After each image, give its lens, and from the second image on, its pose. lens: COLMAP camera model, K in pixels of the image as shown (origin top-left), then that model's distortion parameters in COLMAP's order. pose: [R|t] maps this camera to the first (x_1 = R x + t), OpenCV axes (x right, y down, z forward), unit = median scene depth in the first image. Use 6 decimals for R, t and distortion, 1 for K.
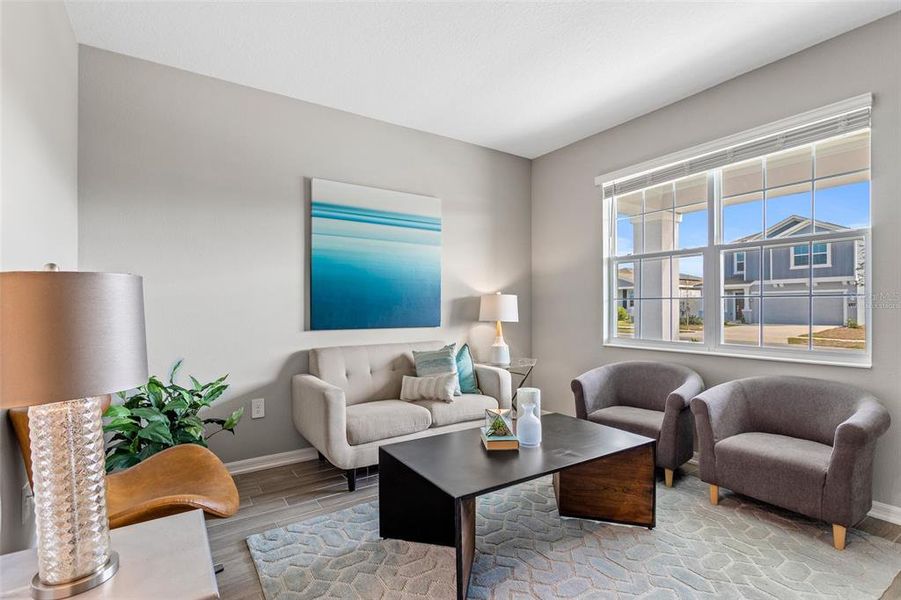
lens RADIAL K [[430.8, 0, 453.5], [0, 430.8, 303.0], [0, 0, 1]] dist [0.000044, -0.000228]
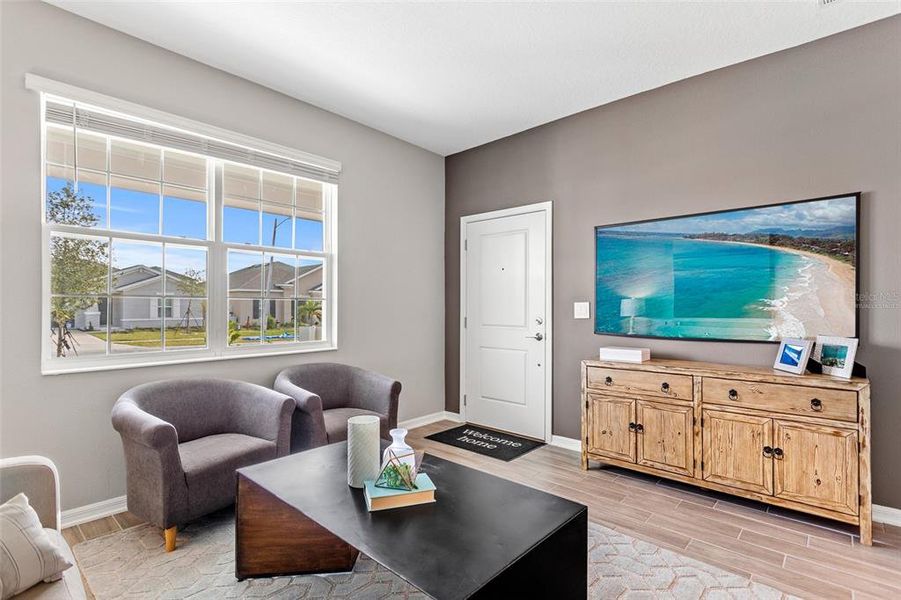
lens RADIAL K [[430.8, 0, 453.3], [0, 430.8, 303.0], [0, 0, 1]] dist [0.000044, -0.000228]
pose [[-0.271433, 0.005442, 0.962442, -0.382190], [-0.003265, 0.999973, -0.006575, 0.001876], [-0.962452, -0.004927, -0.271408, 0.700028]]
